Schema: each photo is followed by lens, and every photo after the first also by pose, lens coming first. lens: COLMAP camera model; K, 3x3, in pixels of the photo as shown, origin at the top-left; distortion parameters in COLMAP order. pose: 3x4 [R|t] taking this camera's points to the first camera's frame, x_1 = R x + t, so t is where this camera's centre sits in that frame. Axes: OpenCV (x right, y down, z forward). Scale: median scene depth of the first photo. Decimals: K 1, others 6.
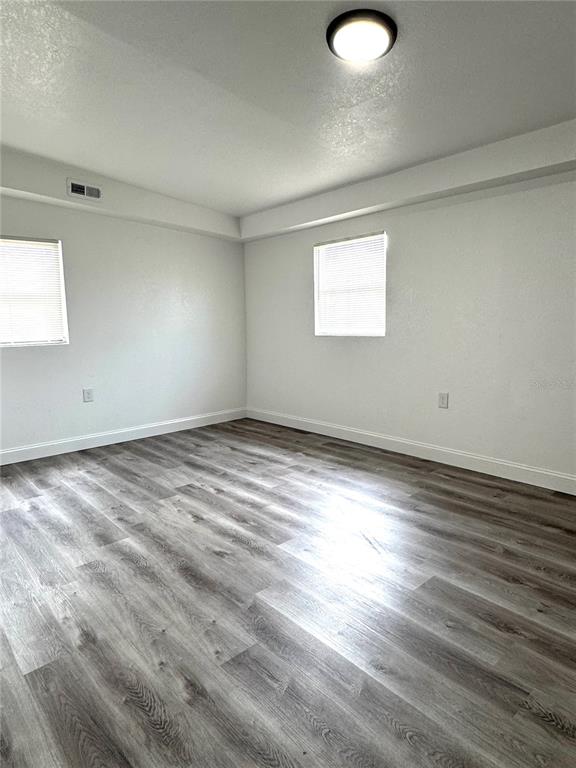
lens RADIAL K [[454.9, 0, 288.0], [0, 454.9, 384.0], [0, 0, 1]] dist [-0.003038, 0.001230]
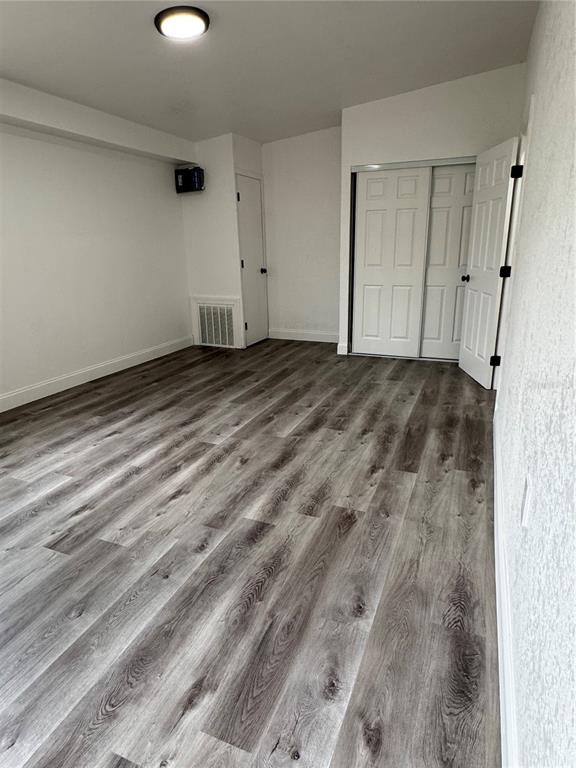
lens RADIAL K [[494.8, 0, 288.0], [0, 494.8, 384.0], [0, 0, 1]] dist [0.001343, 0.002367]
pose [[-0.445253, -0.219729, 0.868026, -1.007302], [0.153964, 0.936196, 0.315962, -0.140208], [-0.882068, 0.274328, -0.383014, 1.102406]]
